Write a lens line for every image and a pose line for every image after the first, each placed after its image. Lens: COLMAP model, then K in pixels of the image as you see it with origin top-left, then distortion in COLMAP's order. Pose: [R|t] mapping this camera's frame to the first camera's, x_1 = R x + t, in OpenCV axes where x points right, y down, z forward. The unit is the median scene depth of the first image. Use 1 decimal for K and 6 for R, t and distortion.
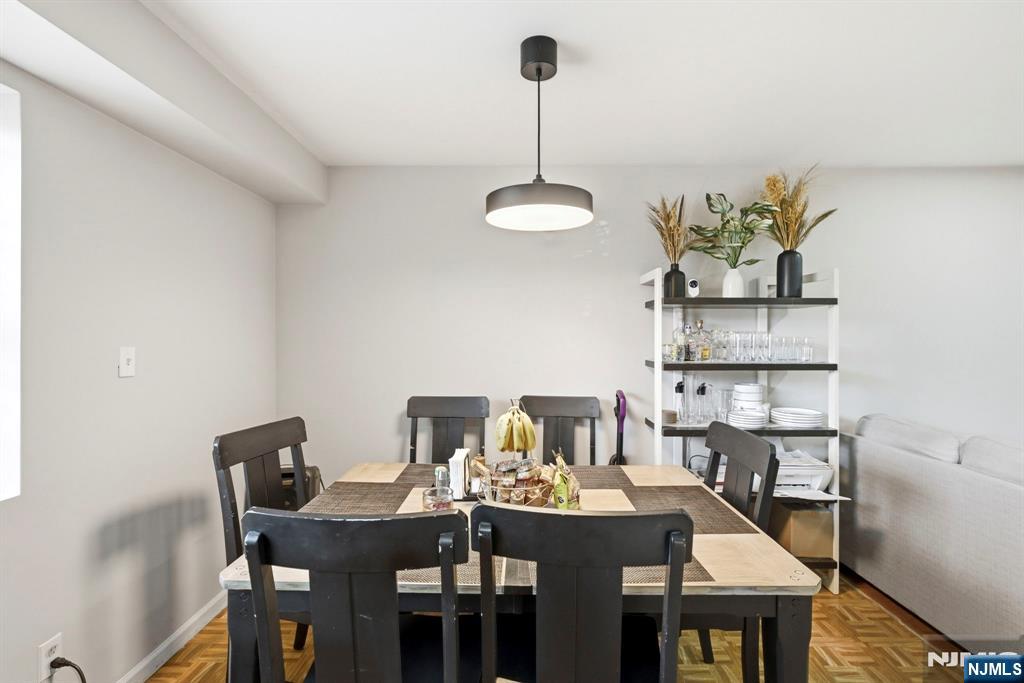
lens RADIAL K [[462.8, 0, 512.0], [0, 462.8, 341.5], [0, 0, 1]] dist [-0.000958, -0.000065]
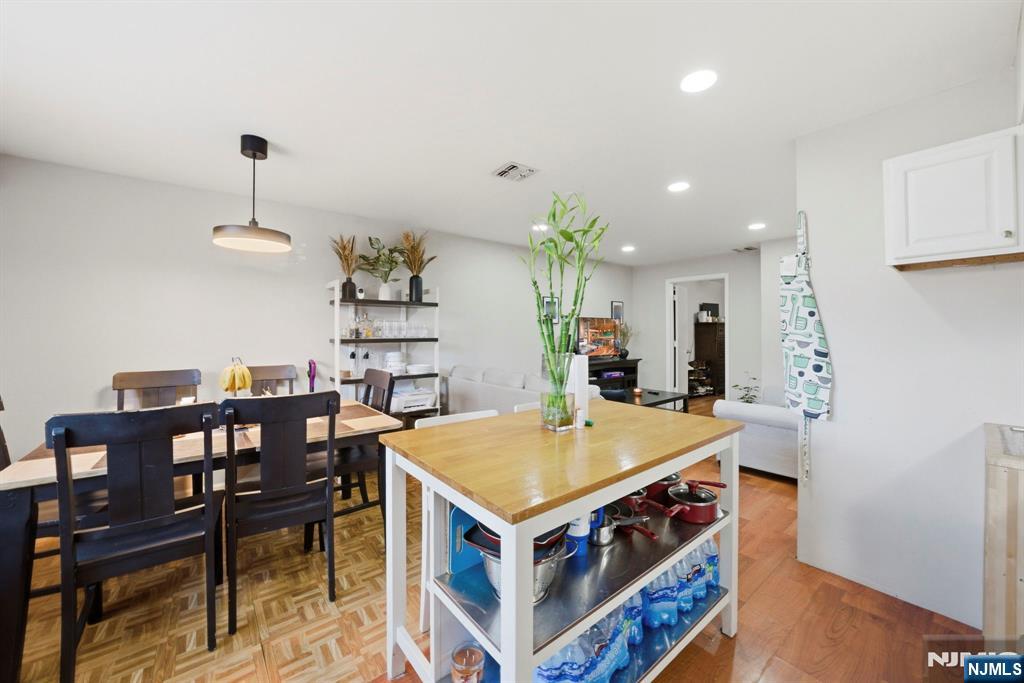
lens RADIAL K [[384.2, 0, 510.8], [0, 384.2, 326.1], [0, 0, 1]] dist [-0.016285, -0.000004]
pose [[0.768862, 0.004143, 0.639402, -0.062809], [0.010926, 0.999748, -0.019616, 0.031353], [-0.639322, 0.022068, 0.768623, -0.367878]]
